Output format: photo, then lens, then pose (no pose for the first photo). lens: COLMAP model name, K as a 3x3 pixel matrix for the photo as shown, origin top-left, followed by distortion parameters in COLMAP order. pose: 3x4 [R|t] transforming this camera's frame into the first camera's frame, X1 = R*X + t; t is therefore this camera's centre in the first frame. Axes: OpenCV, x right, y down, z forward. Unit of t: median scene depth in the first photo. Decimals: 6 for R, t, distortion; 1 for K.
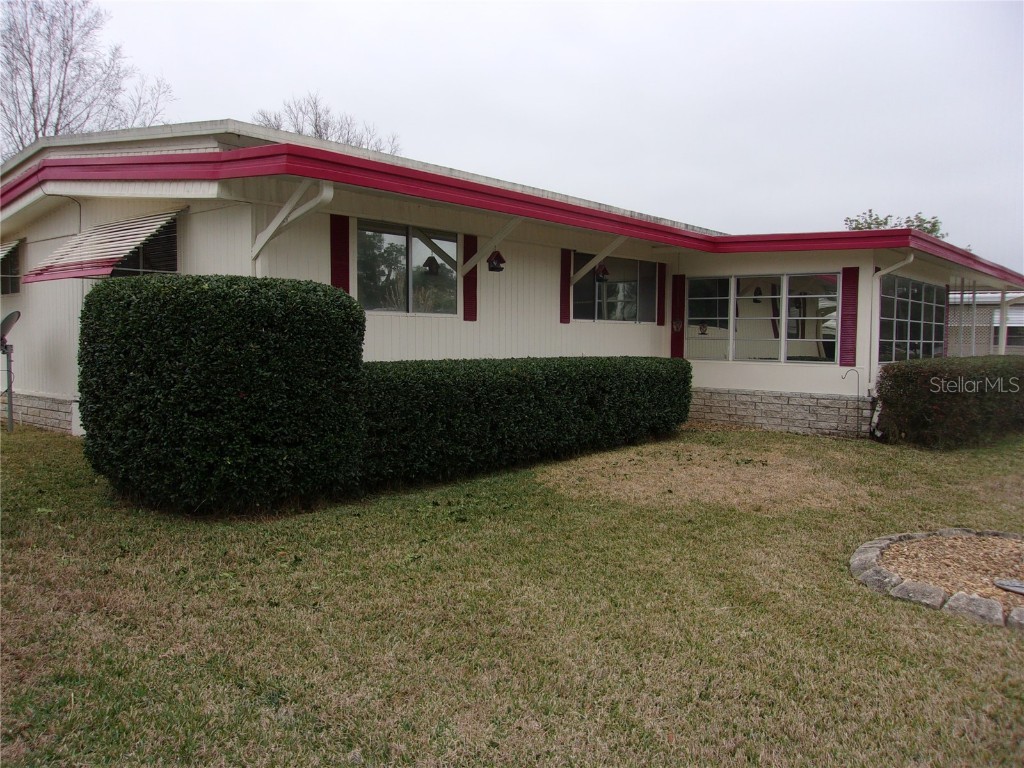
lens RADIAL K [[810.3, 0, 513.8], [0, 810.3, 385.5], [0, 0, 1]] dist [-0.004590, 0.048213]
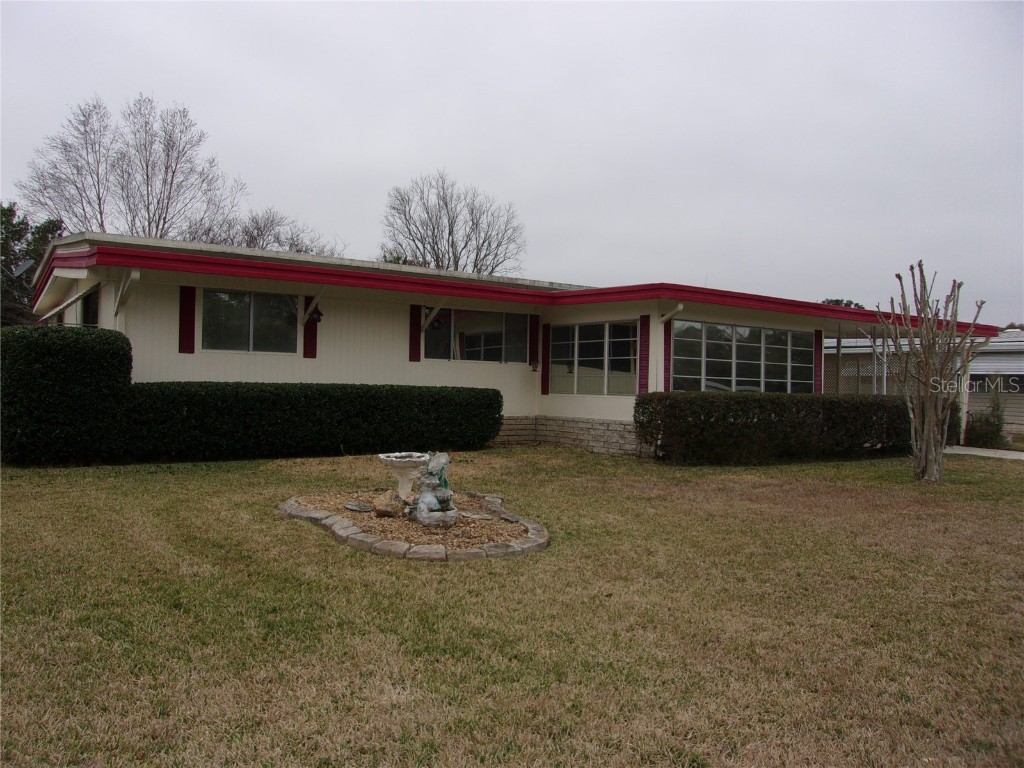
lens RADIAL K [[810.3, 0, 508.3], [0, 810.3, 382.4], [0, 0, 1]] dist [-0.004590, 0.048213]
pose [[0.964445, 0.009323, -0.264121, 0.550345], [-0.026717, 0.997697, -0.062340, 0.034152], [0.262931, 0.067180, 0.962473, -0.206426]]
